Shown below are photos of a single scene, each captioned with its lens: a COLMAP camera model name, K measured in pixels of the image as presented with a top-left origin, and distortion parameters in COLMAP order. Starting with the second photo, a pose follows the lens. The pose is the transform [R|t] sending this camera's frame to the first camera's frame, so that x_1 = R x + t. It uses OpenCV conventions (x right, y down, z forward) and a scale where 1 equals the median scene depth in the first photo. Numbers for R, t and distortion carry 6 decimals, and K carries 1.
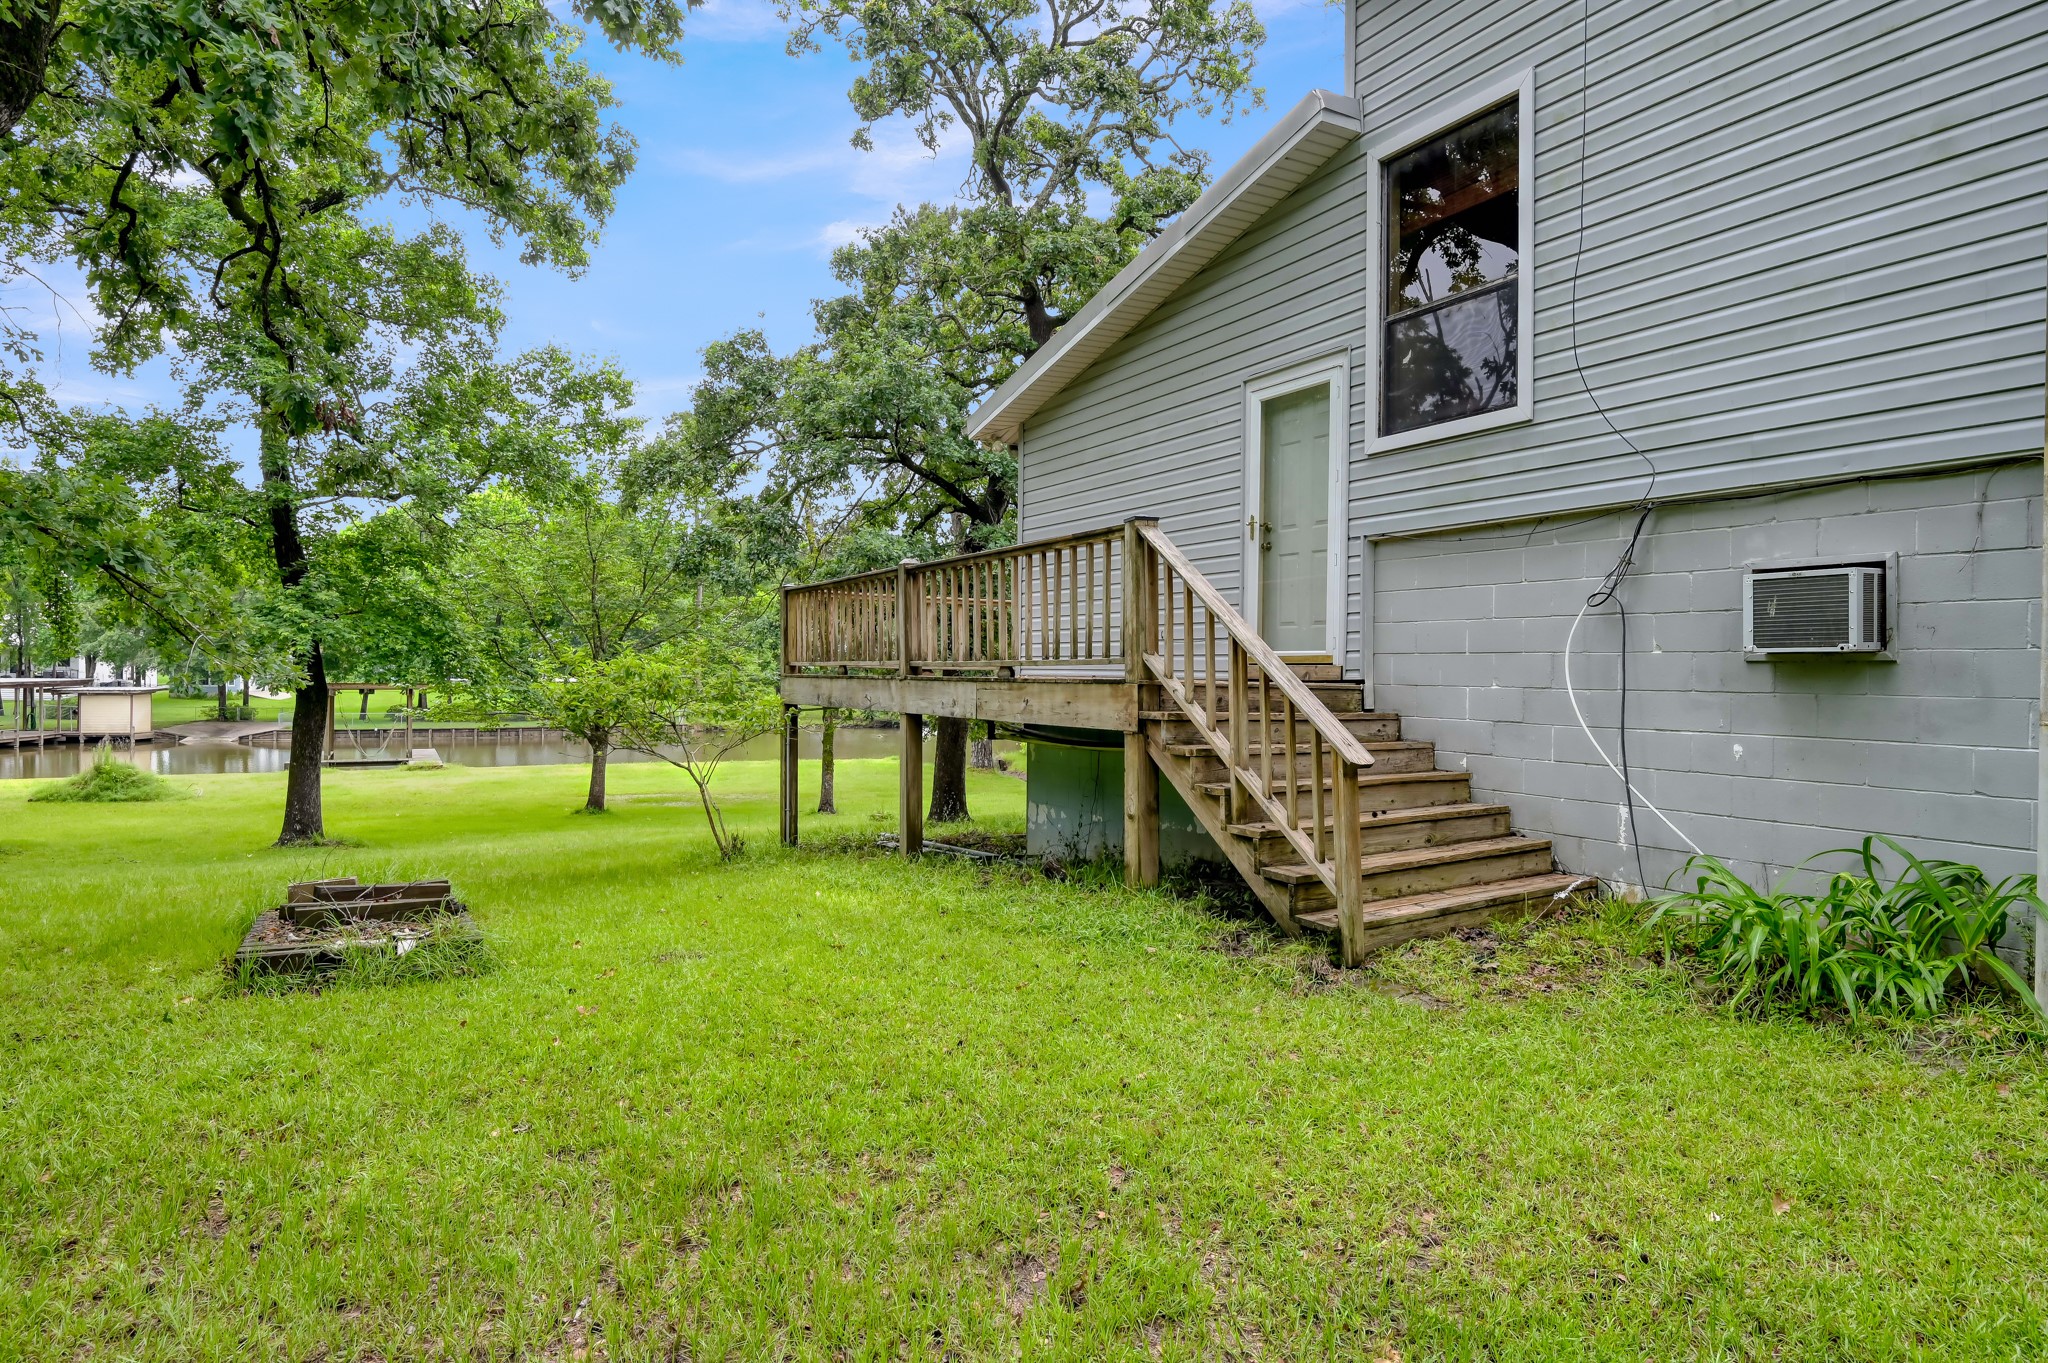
lens RADIAL K [[1196.9, 0, 1022.6], [0, 1196.9, 682.5], [0, 0, 1]] dist [-0.006721, -0.000490]
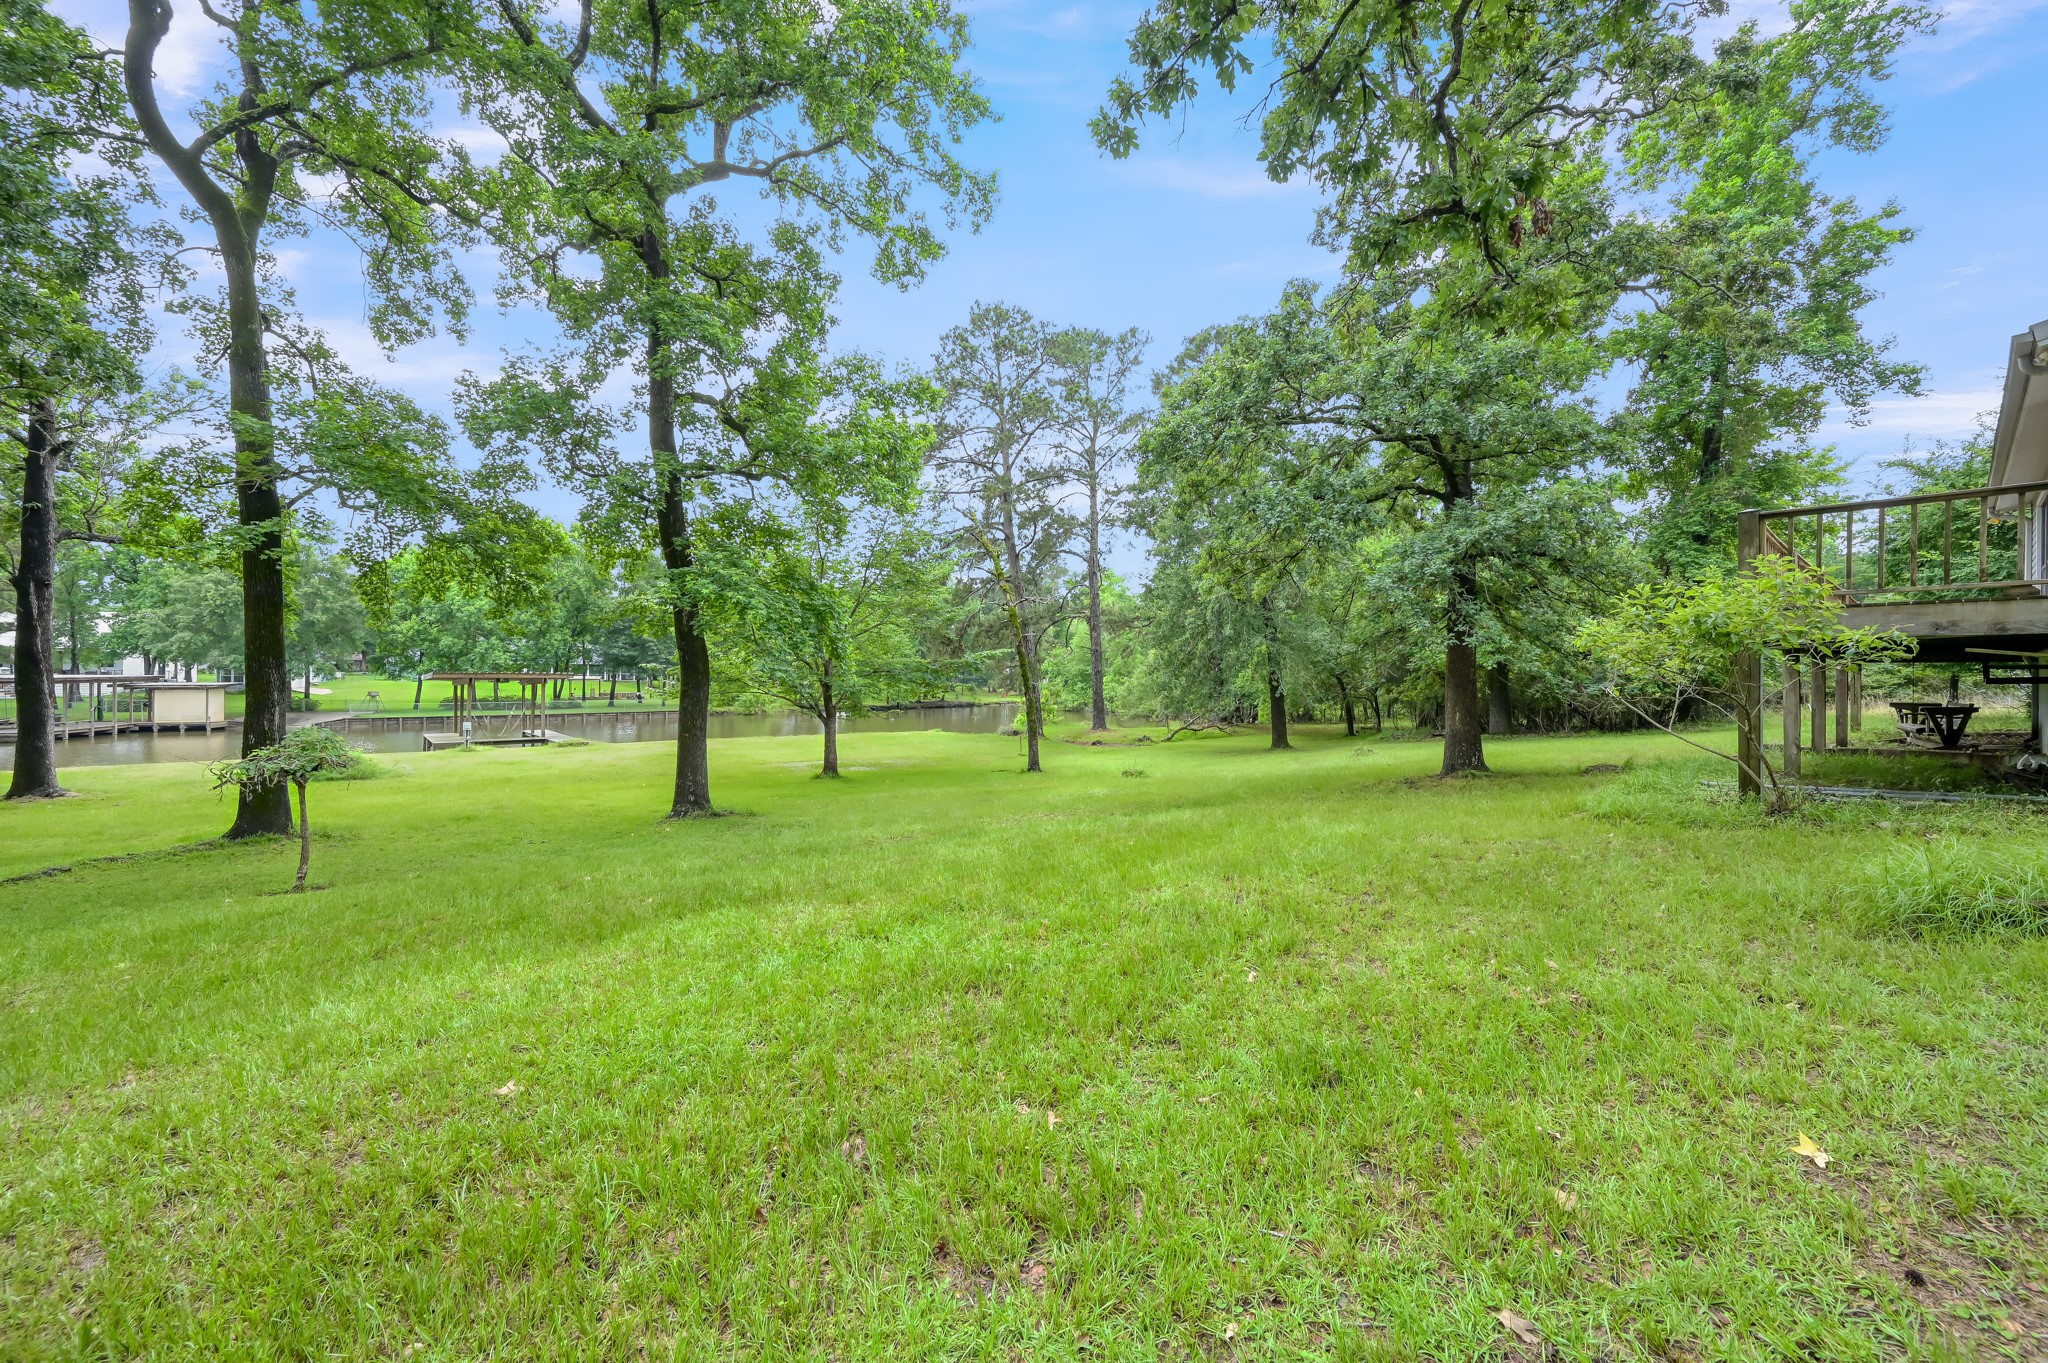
lens RADIAL K [[804.5, 0, 1023.2], [0, 804.5, 675.4], [0, 0, 1]] dist [-0.006734, 0.000182]
pose [[0.977654, -0.004957, 0.210160, -0.147943], [0.006516, 0.999956, -0.006728, 0.007936], [-0.210118, 0.007947, 0.977644, 0.089933]]
